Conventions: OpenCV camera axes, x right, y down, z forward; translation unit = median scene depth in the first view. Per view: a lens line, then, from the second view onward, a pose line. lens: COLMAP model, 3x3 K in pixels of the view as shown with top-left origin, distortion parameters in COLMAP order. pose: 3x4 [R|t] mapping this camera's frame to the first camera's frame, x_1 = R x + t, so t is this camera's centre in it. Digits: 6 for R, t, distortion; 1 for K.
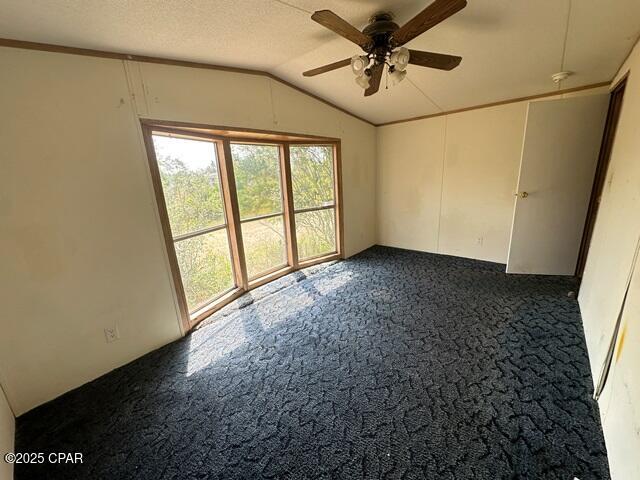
lens RADIAL K [[256.5, 0, 320.0], [0, 256.5, 240.0], [0, 0, 1]] dist [-0.002475, 0.000031]
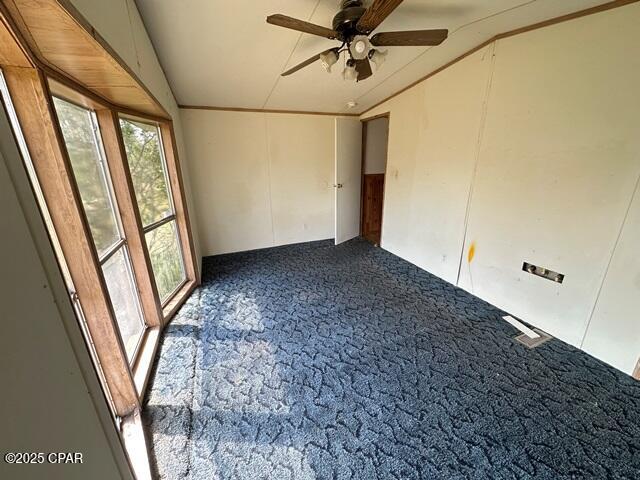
lens RADIAL K [[256.5, 0, 320.0], [0, 256.5, 240.0], [0, 0, 1]] dist [-0.002475, 0.000031]
pose [[0.448976, -0.225507, 0.864619, -0.482417], [0.218163, 0.966011, 0.138665, -0.103845], [-0.866502, 0.126370, 0.482913, 0.439040]]
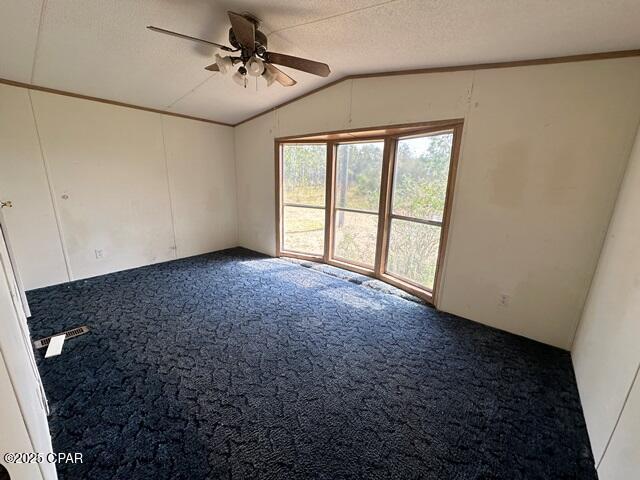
lens RADIAL K [[256.5, 0, 320.0], [0, 256.5, 240.0], [0, 0, 1]] dist [-0.002475, 0.000031]
pose [[0.027930, 0.293123, -0.955667, 0.872880], [-0.282217, 0.919459, 0.273769, -0.237795], [0.958944, 0.262059, 0.108405, 0.811876]]
